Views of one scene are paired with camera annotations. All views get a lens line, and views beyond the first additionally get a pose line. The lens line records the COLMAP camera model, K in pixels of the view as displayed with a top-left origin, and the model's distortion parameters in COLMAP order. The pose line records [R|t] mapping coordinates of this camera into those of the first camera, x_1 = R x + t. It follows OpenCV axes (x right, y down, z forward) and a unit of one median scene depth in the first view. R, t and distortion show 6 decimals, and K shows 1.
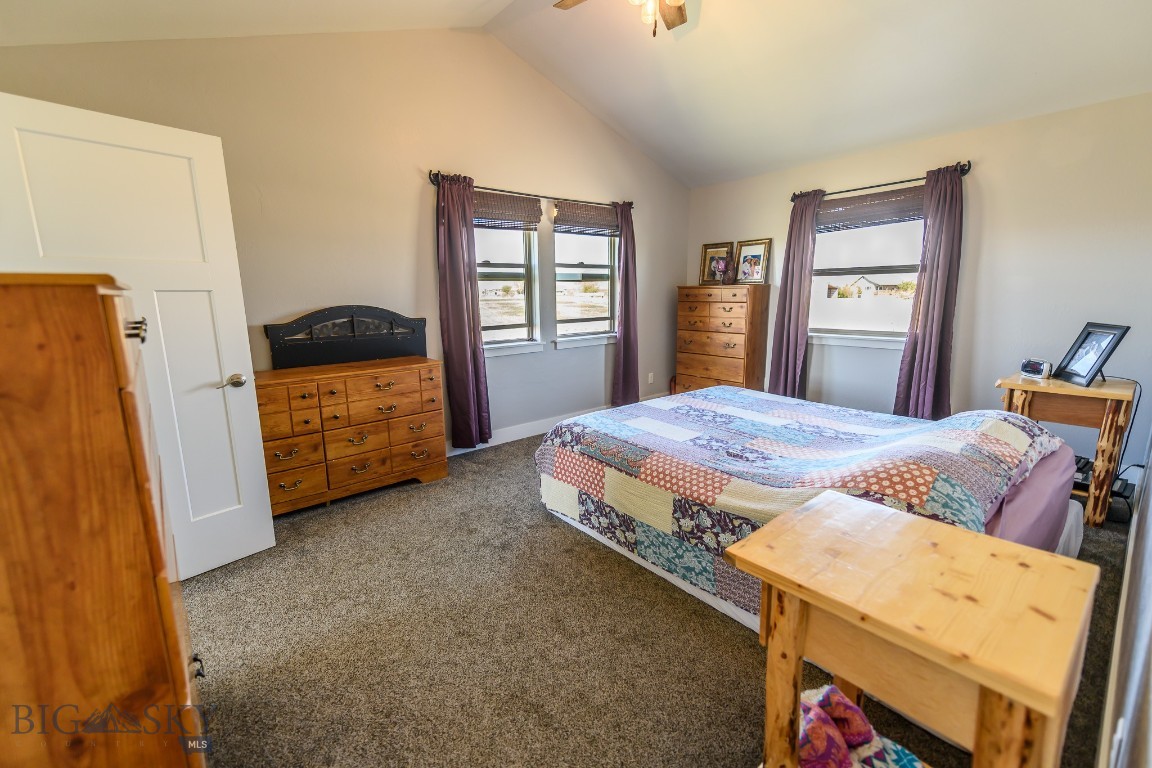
lens RADIAL K [[486.3, 0, 576.0], [0, 486.3, 384.0], [0, 0, 1]] dist [0.000914, -0.000030]
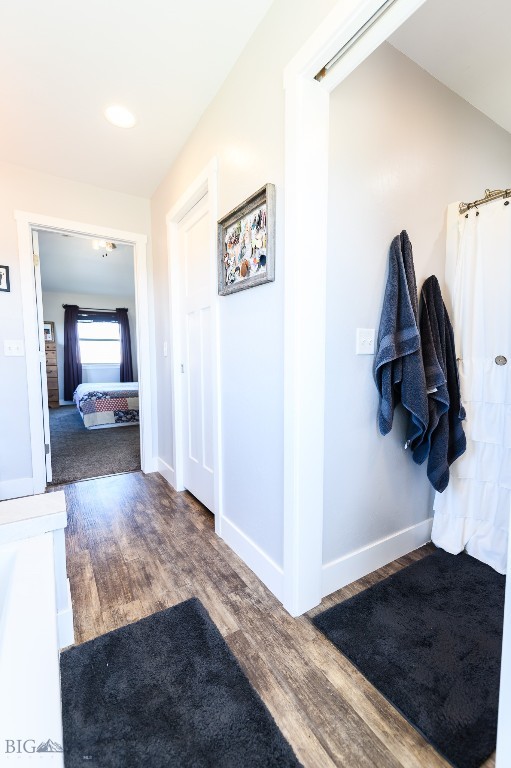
lens RADIAL K [[324.2, 0, 255.5], [0, 324.2, 384.0], [0, 0, 1]] dist [0.000914, -0.000030]
pose [[0.143729, -0.068435, 0.987248, -1.180968], [0.183495, 0.982150, 0.041367, 0.098134], [-0.972456, 0.175209, 0.153721, -0.058106]]
